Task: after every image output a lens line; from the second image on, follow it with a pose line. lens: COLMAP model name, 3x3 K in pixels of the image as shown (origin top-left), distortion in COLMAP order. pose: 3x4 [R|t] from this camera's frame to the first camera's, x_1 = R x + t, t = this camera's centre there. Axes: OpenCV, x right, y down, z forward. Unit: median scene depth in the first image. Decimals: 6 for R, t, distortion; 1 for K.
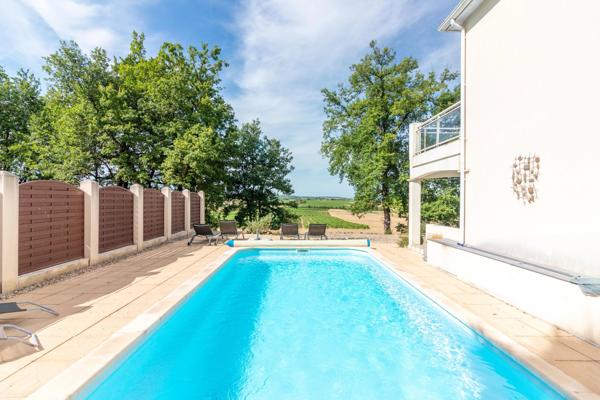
lens RADIAL K [[282.9, 0, 300.0], [0, 282.9, 200.0], [0, 0, 1]] dist [-0.013690, 0.000056]
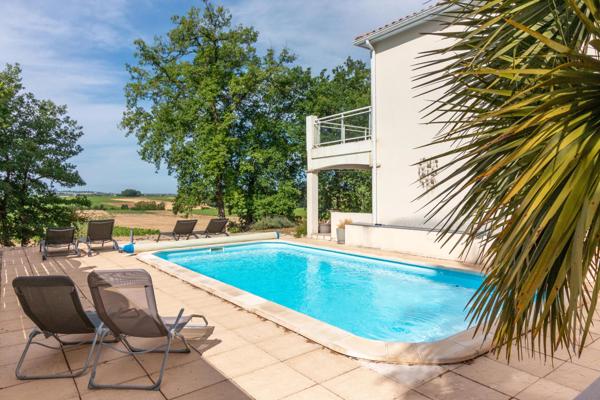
lens RADIAL K [[384.3, 0, 300.0], [0, 384.3, 200.0], [0, 0, 1]] dist [0.004199, 0.001739]
pose [[0.810622, -0.016202, 0.585345, -0.174606], [0.010152, 0.999856, 0.013616, 0.005215], [-0.585481, -0.005095, 0.810670, -0.040951]]
